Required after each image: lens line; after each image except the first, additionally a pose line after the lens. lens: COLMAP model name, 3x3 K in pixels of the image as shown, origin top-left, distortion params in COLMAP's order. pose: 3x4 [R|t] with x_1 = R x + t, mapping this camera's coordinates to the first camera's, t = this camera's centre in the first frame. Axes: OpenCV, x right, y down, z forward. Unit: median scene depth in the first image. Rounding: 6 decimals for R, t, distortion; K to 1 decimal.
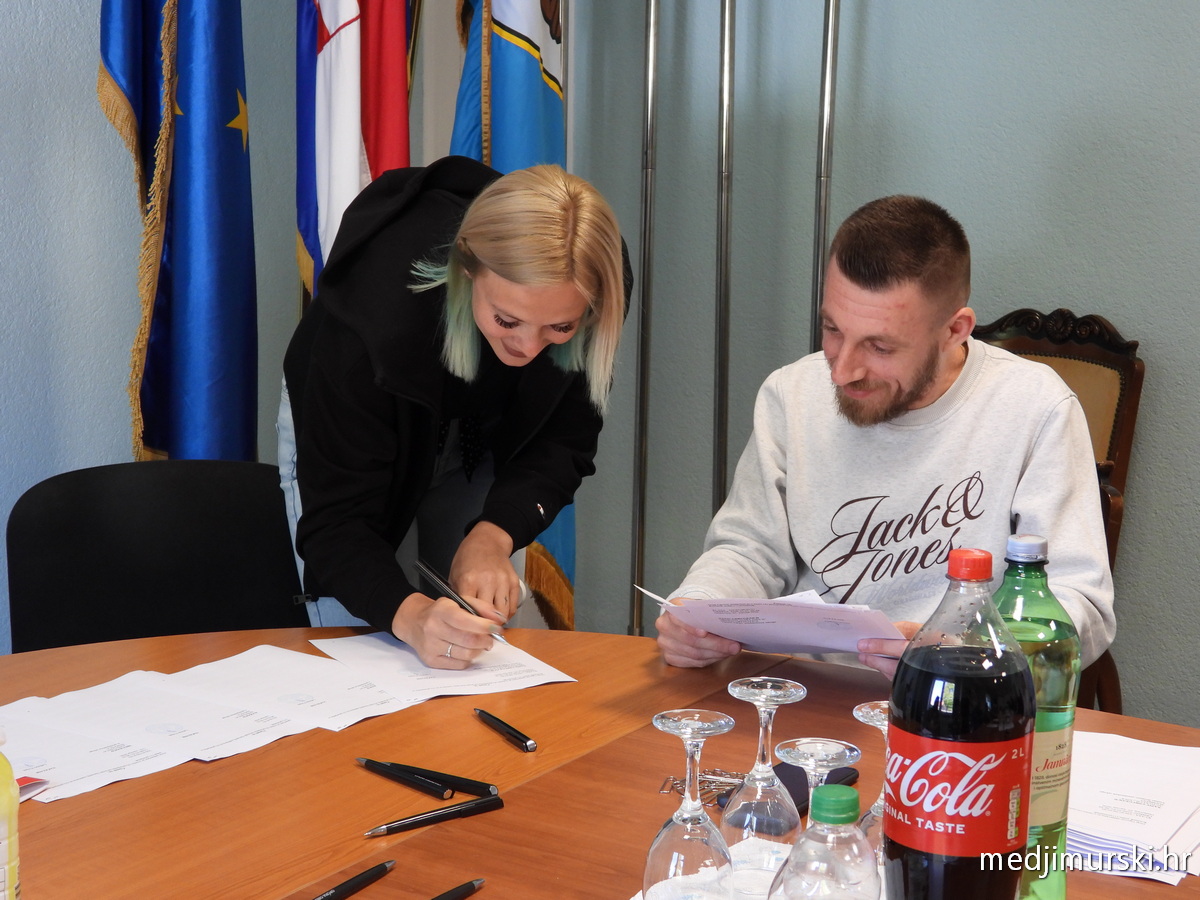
lens RADIAL K [[2207.5, 0, 595.8], [0, 2207.5, 447.5], [0, 0, 1]] dist [-0.025370, 0.000000]
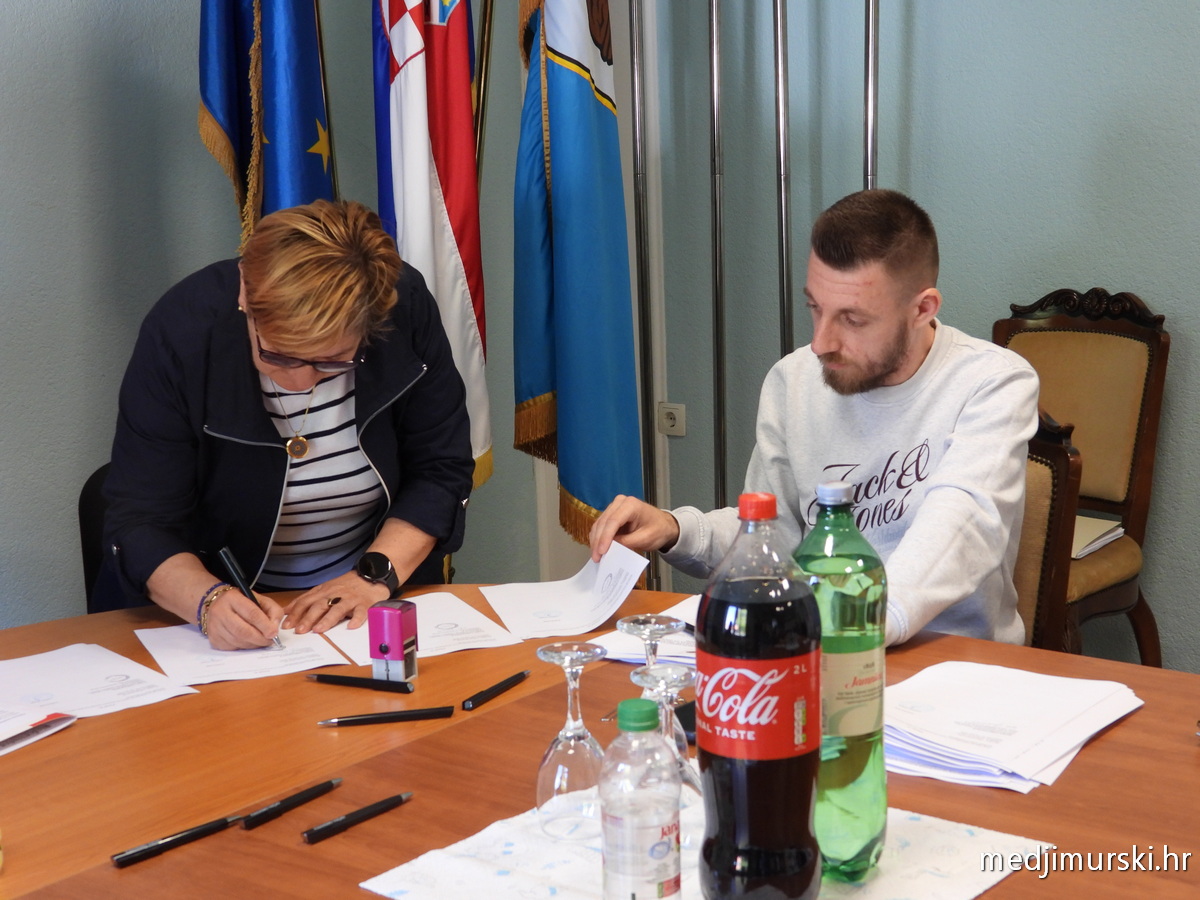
lens RADIAL K [[2048.6, 0, 607.5], [0, 2048.6, 446.2], [0, 0, 1]] dist [-0.027628, 0.000000]
pose [[0.994449, -0.027261, -0.101626, 0.089297], [0.027641, 0.999615, 0.002326, 0.007530], [0.101523, -0.005122, 0.994820, -0.031930]]
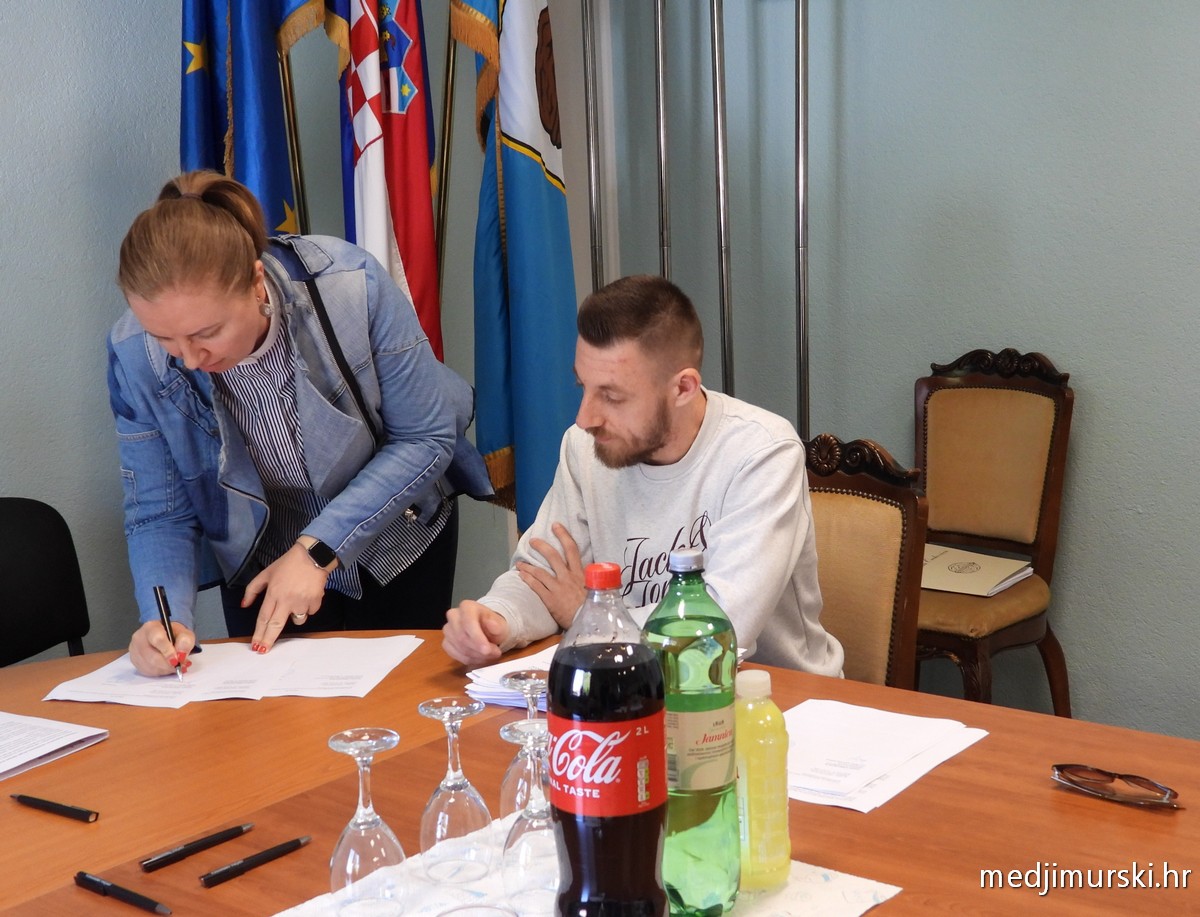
lens RADIAL K [[1814.7, 0, 611.9], [0, 1814.7, 476.0], [0, 0, 1]] dist [-0.007522, 0.000000]
pose [[0.993630, -0.031354, -0.108243, 0.126333], [0.031554, 0.999502, 0.000131, -0.000979], [0.108185, -0.003546, 0.994124, 0.002124]]
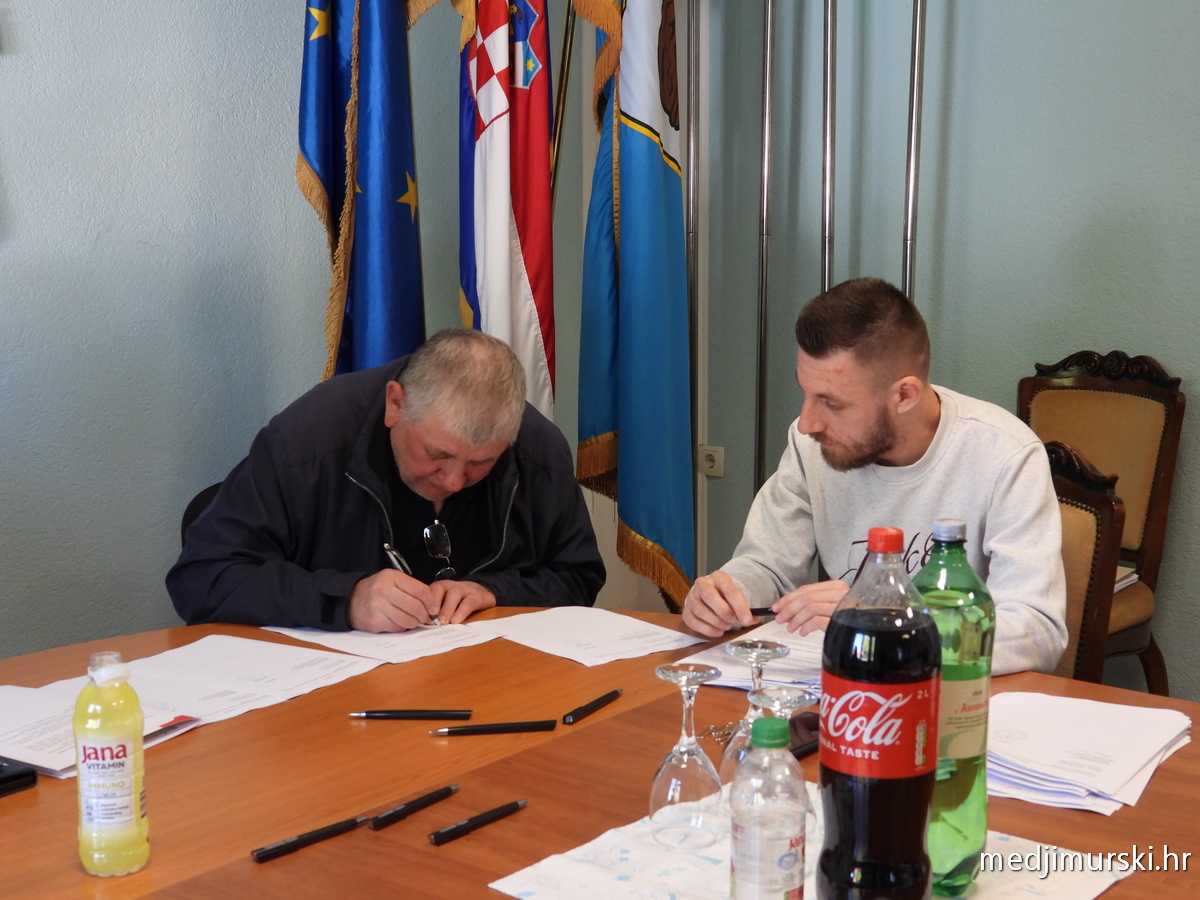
lens RADIAL K [[1890.6, 0, 606.2], [0, 1890.6, 449.1], [0, 0, 1]] dist [-0.019978, 0.000000]
pose [[0.994858, 0.001372, -0.101267, 0.053851], [-0.003153, 0.999843, -0.017434, 0.009509], [0.101227, 0.017664, 0.994706, -0.027531]]
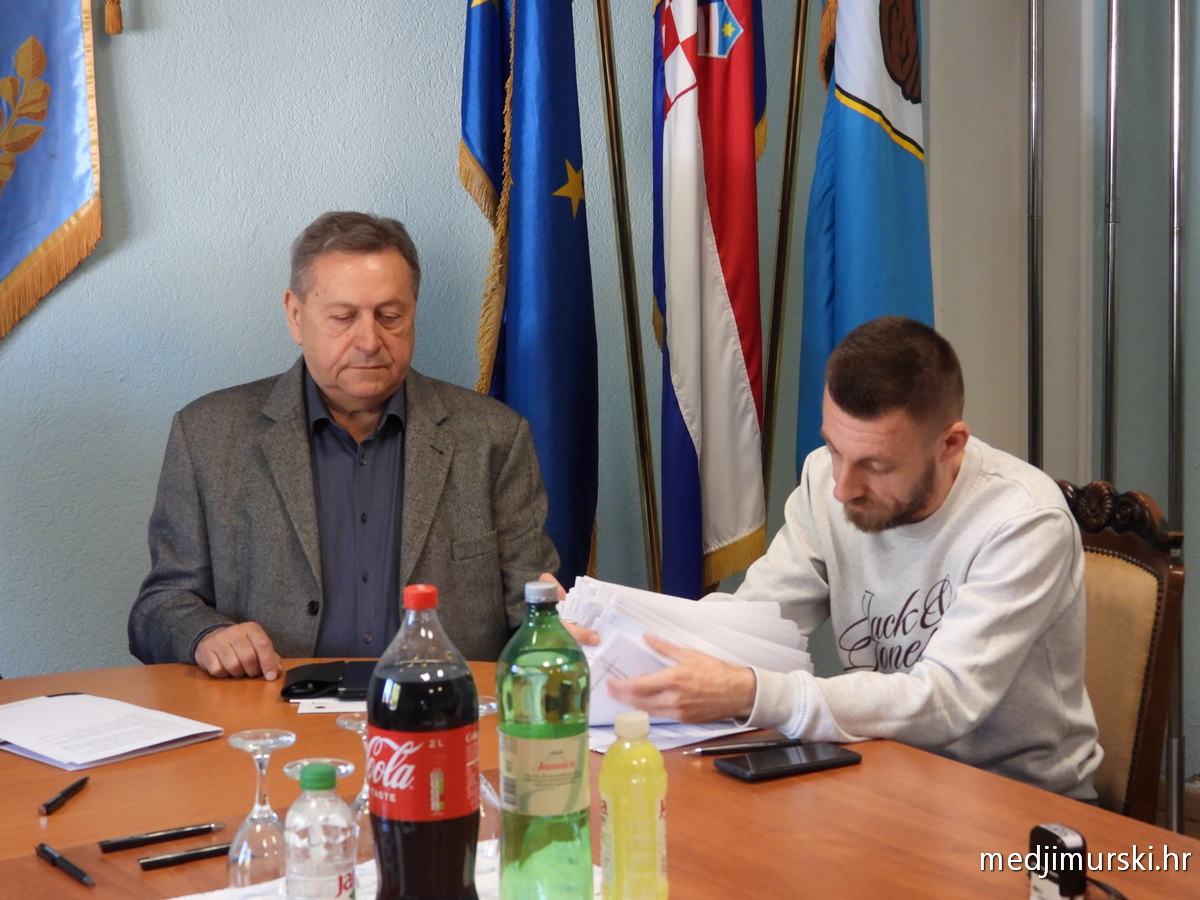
lens RADIAL K [[2831.3, 0, 637.0], [0, 2831.3, 420.7], [0, 0, 1]] dist [0.016085, 0.000000]
pose [[0.909892, 0.028971, -0.413832, 0.433126], [-0.042581, 0.998812, -0.023701, -0.007519], [0.412654, 0.039186, 0.910045, -0.211100]]
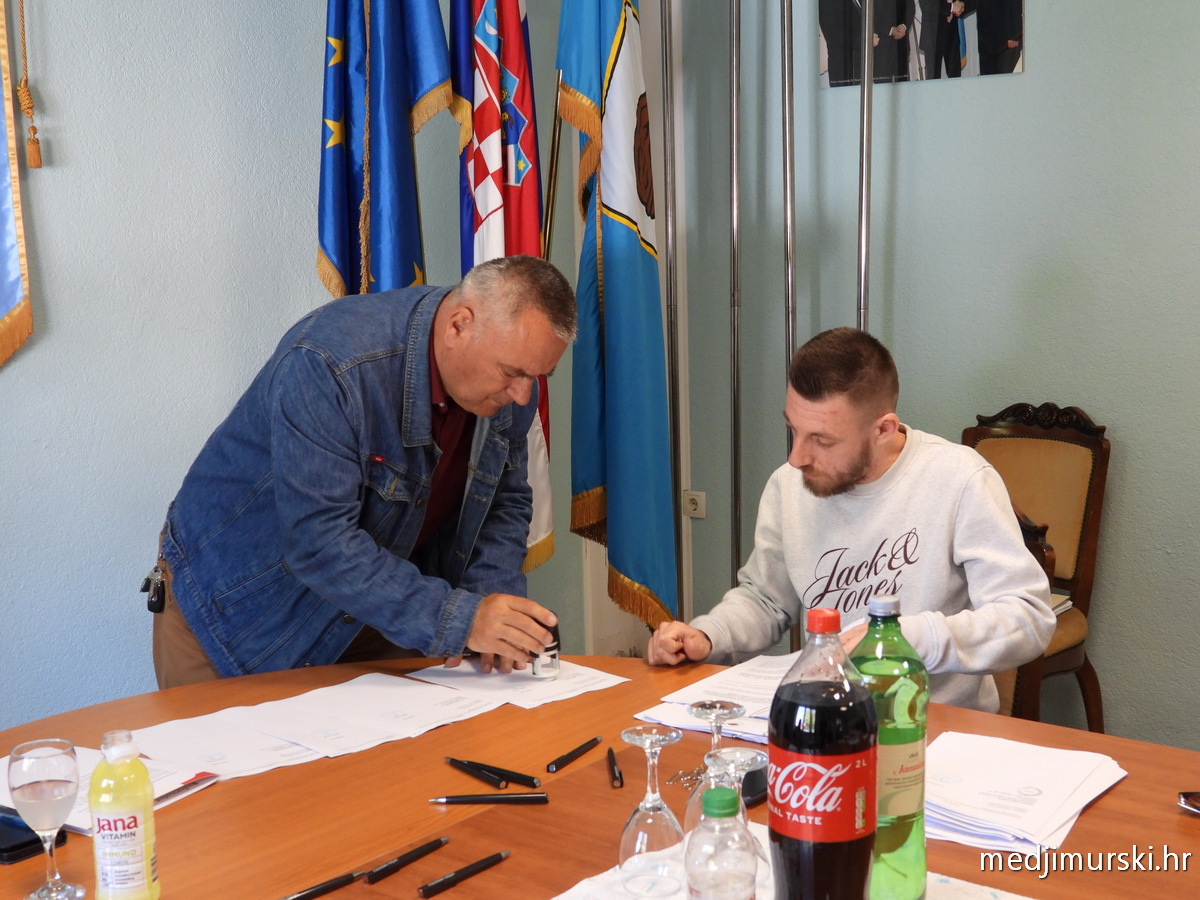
lens RADIAL K [[1632.3, 0, 604.7], [0, 1632.3, 446.9], [0, 0, 1]] dist [-0.011340, 0.000000]
pose [[0.993821, -0.021889, -0.108819, 0.065515], [0.018205, 0.999231, -0.034733, -0.008906], [0.109495, 0.032537, 0.993455, 0.000981]]
